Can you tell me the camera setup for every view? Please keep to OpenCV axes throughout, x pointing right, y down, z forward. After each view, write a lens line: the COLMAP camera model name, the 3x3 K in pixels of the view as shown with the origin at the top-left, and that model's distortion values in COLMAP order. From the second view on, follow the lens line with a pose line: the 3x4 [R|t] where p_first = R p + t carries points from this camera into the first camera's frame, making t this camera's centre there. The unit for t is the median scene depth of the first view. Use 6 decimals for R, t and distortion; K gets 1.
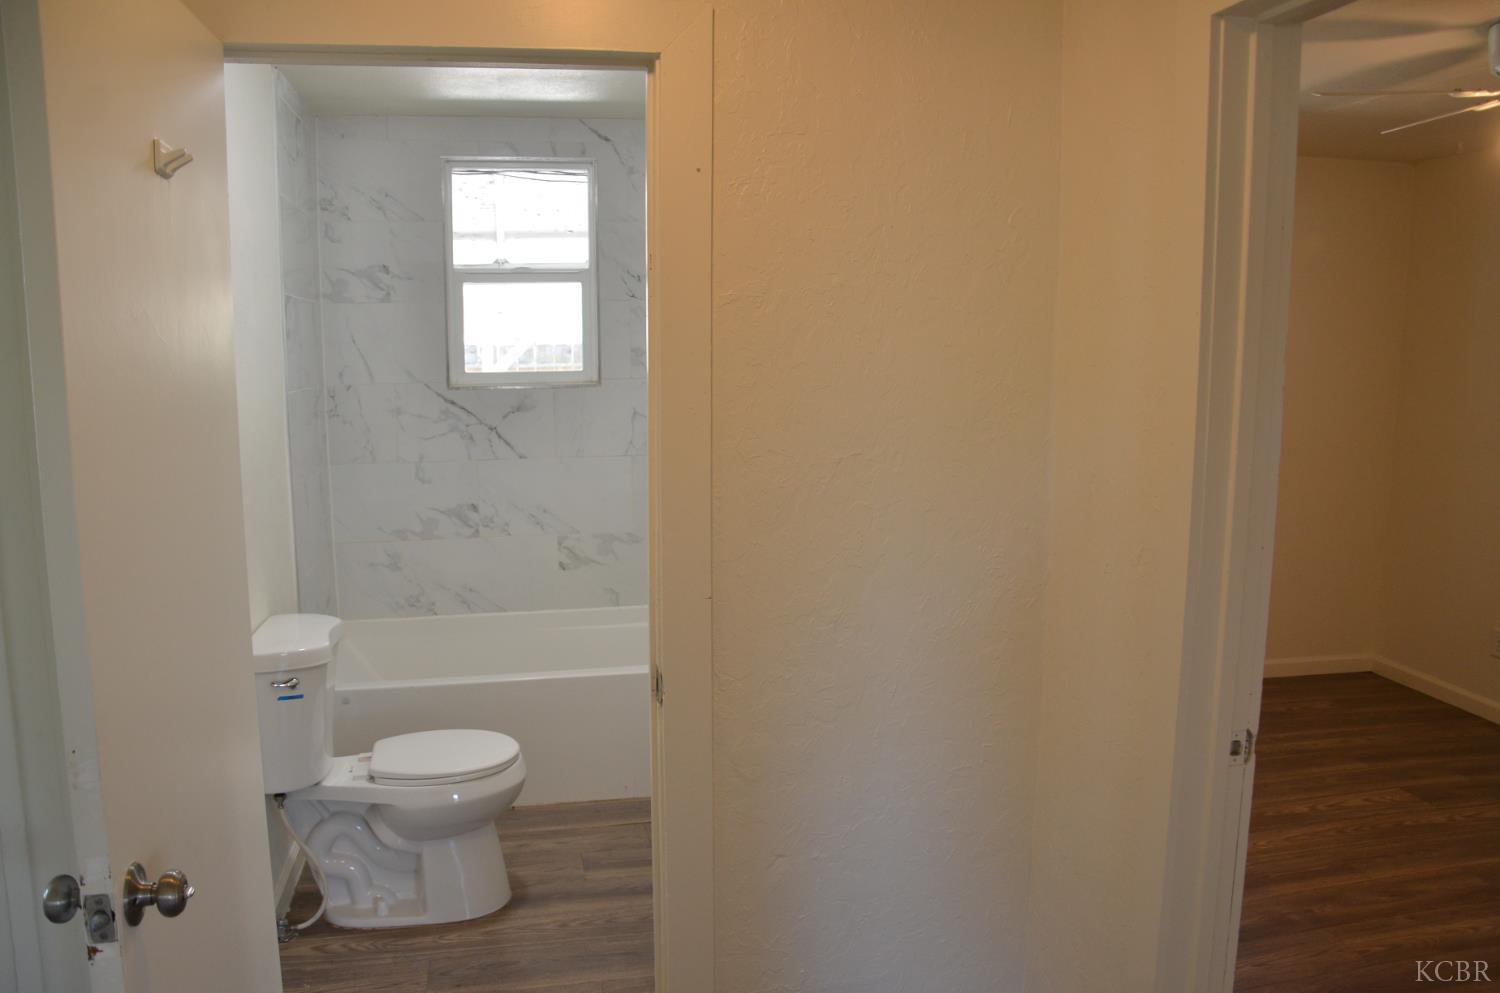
lens RADIAL K [[1190.0, 0, 740.1], [0, 1190.0, 497.5], [0, 0, 1]] dist [-0.154753, 0.115769]
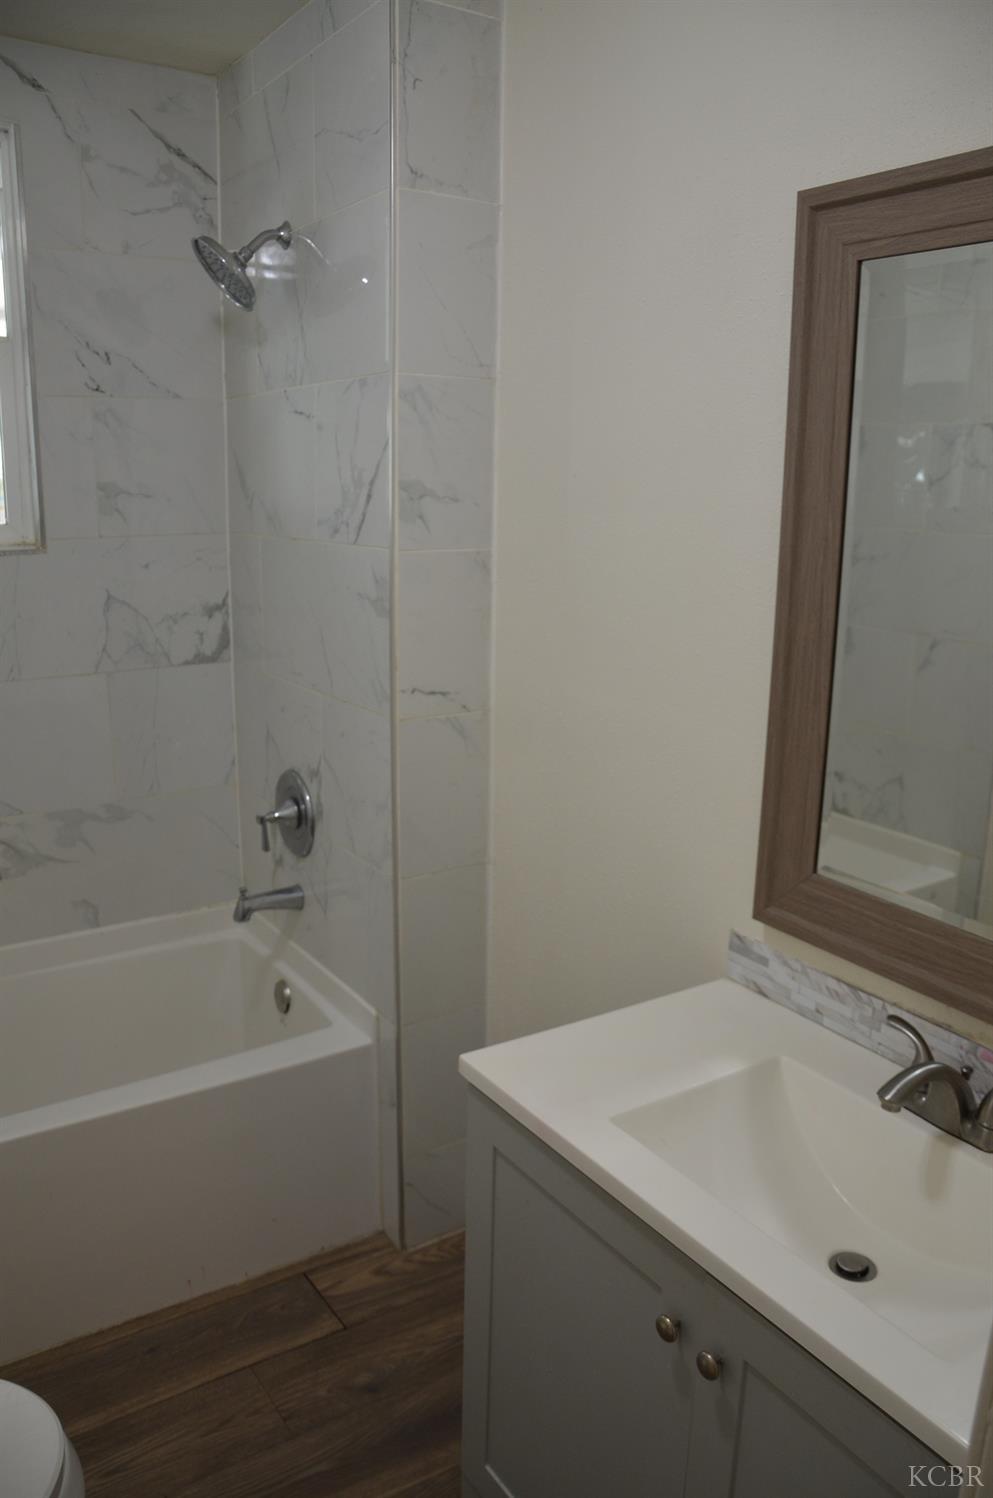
lens RADIAL K [[1188.4, 0, 519.1], [0, 1188.4, 774.8], [0, 0, 1]] dist [-0.154753, 0.115769]
pose [[0.927309, -0.075872, 0.366526, -0.119641], [0.034355, 0.992359, 0.118502, -0.047376], [-0.372717, -0.097296, 0.922830, 0.408091]]
